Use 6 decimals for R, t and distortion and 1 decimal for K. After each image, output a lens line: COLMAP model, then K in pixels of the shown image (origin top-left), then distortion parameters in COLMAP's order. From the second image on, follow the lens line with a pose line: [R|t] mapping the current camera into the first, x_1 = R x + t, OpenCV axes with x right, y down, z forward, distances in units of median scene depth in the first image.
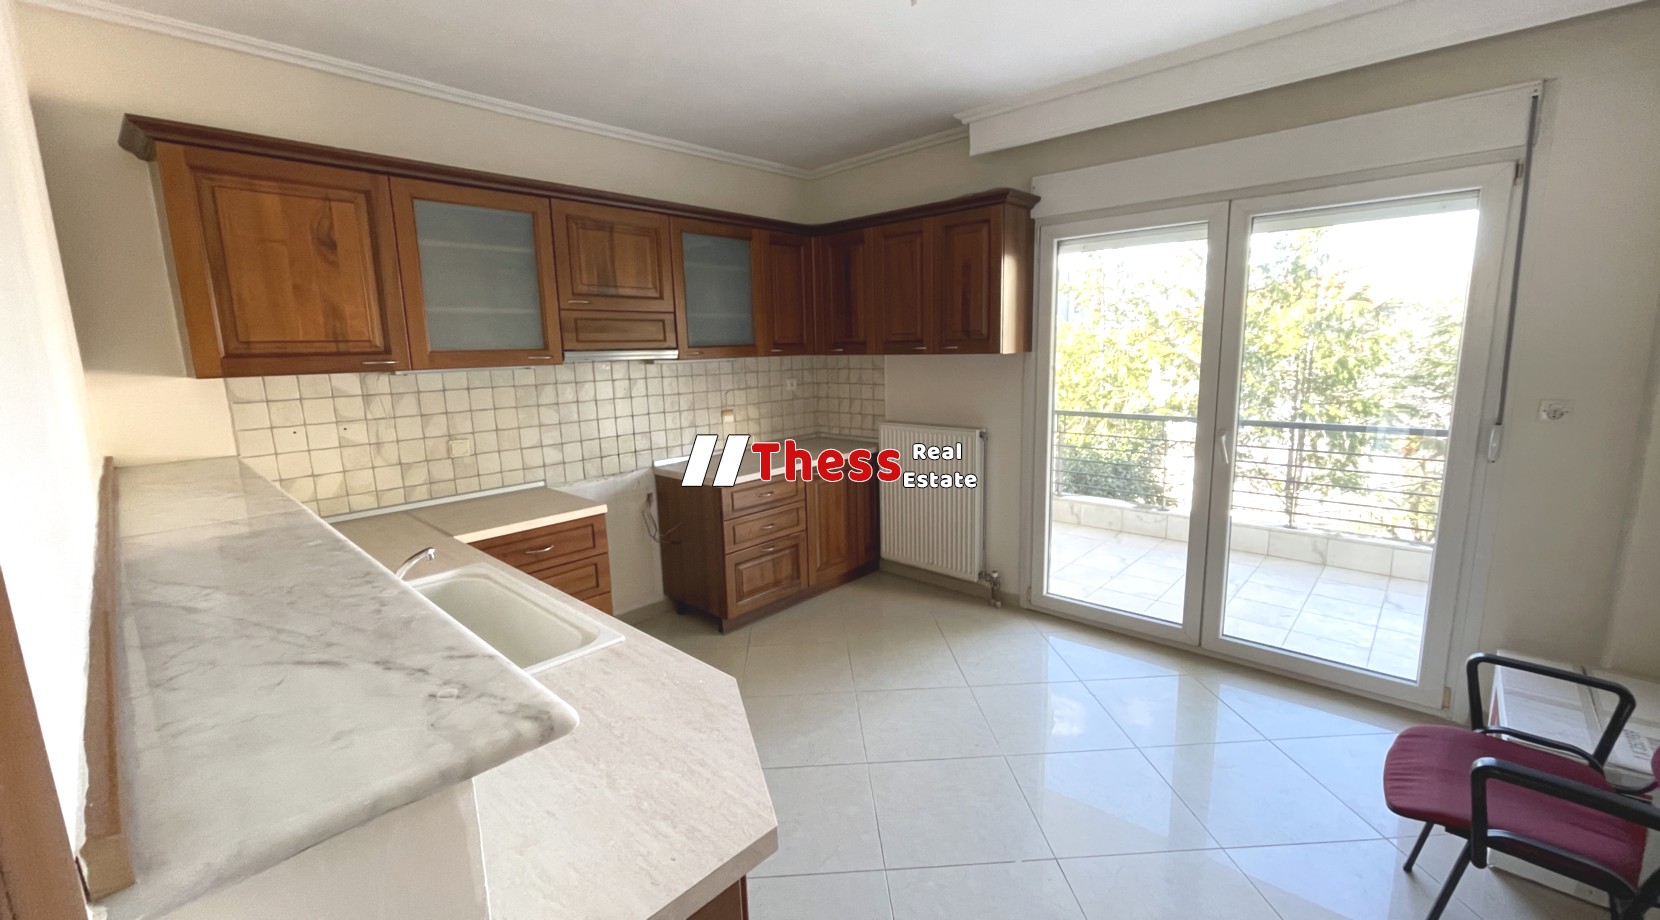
lens RADIAL K [[673.1, 0, 827.6], [0, 673.1, 421.3], [0, 0, 1]] dist [-0.000372, -0.000128]
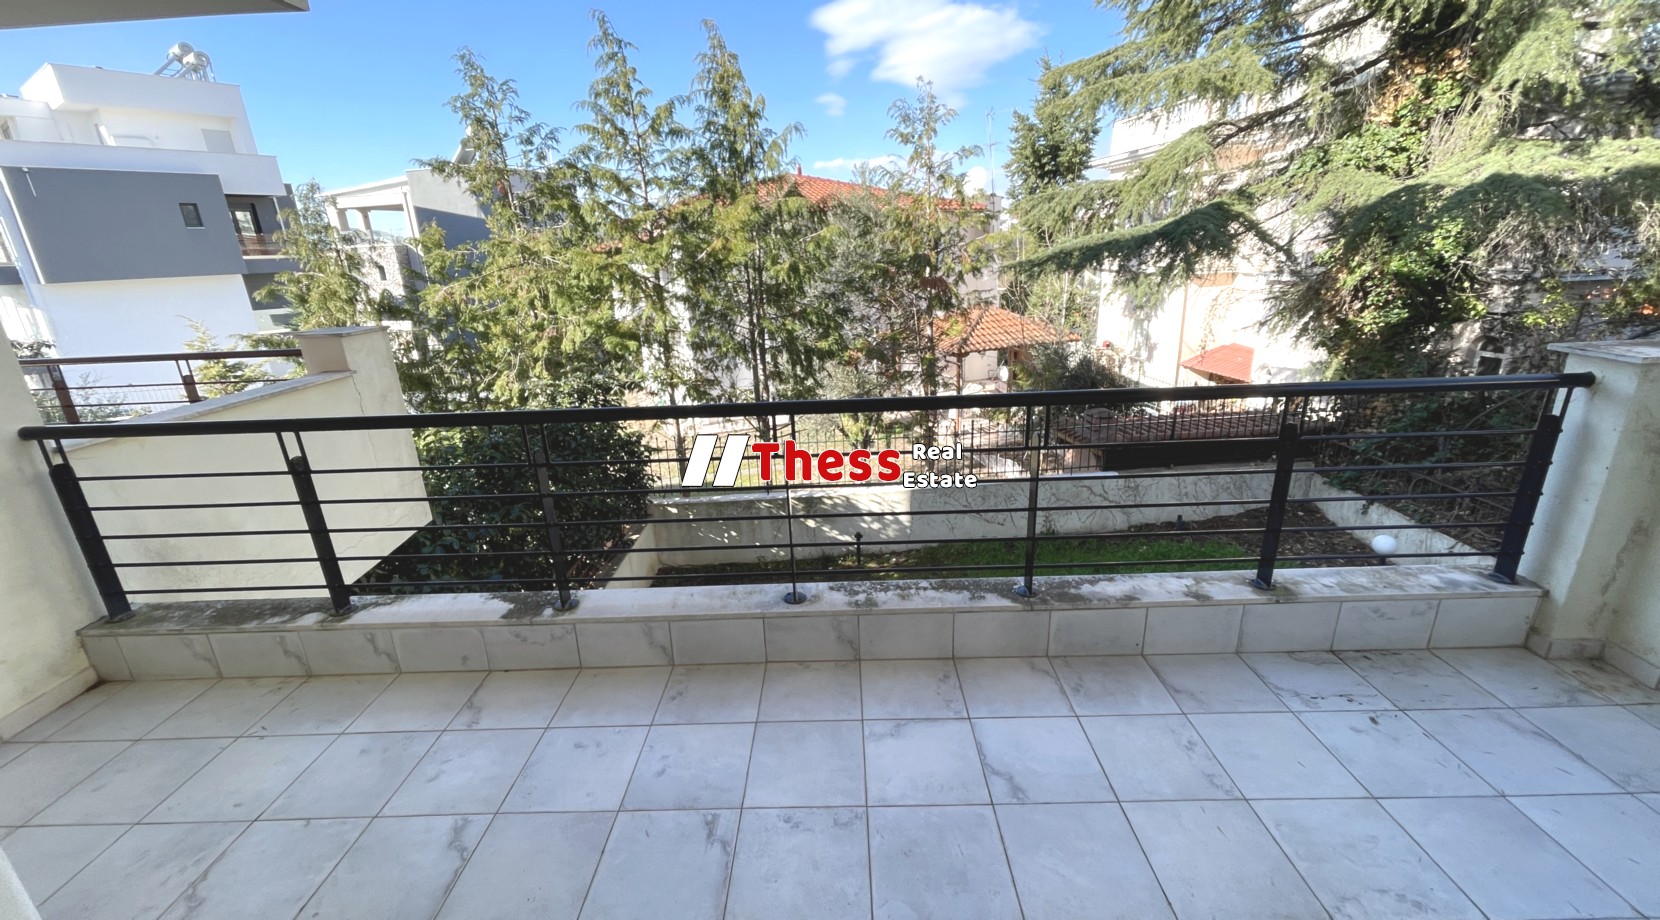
lens RADIAL K [[667.6, 0, 832.5], [0, 667.6, 459.6], [0, 0, 1]] dist [0.000560, -0.000033]
pose [[0.740379, -0.216448, 0.636388, 0.179439], [0.101701, 0.971910, 0.212245, -0.022833], [-0.664452, -0.092420, 0.741595, 0.270149]]
